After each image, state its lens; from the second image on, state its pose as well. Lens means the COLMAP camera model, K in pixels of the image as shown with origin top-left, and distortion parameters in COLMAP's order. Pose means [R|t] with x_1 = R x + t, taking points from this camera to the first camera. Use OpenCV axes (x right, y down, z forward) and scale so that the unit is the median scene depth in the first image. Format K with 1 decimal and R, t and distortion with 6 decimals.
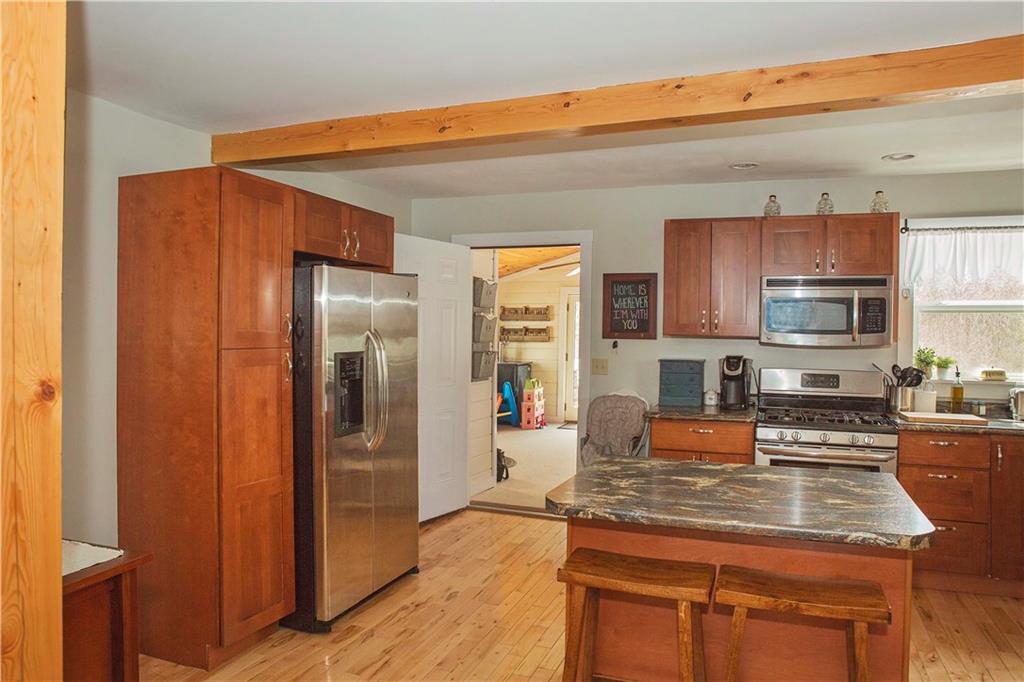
lens RADIAL K [[699.4, 0, 516.7], [0, 699.4, 338.9], [0, 0, 1]] dist [-0.059612, -0.001506]
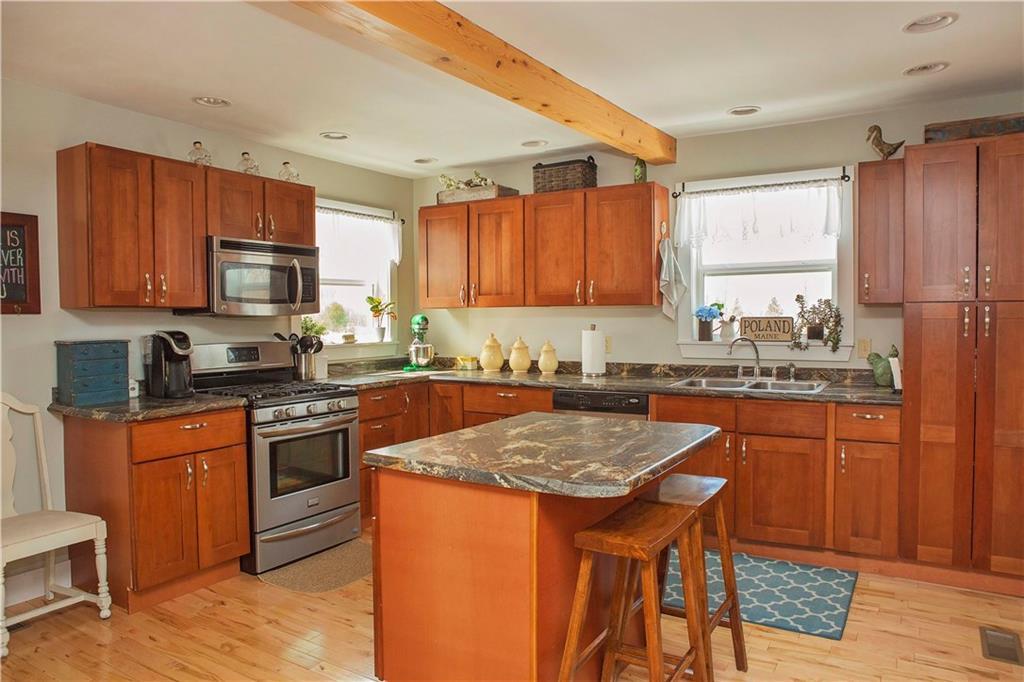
lens RADIAL K [[699.4, 0, 515.2], [0, 699.4, 340.6], [0, 0, 1]] dist [-0.059612, -0.001506]
pose [[0.182186, -0.049825, 0.982001, -0.426423], [0.018840, 0.998709, 0.047178, 0.005085], [-0.983084, 0.009906, 0.182890, 0.494302]]
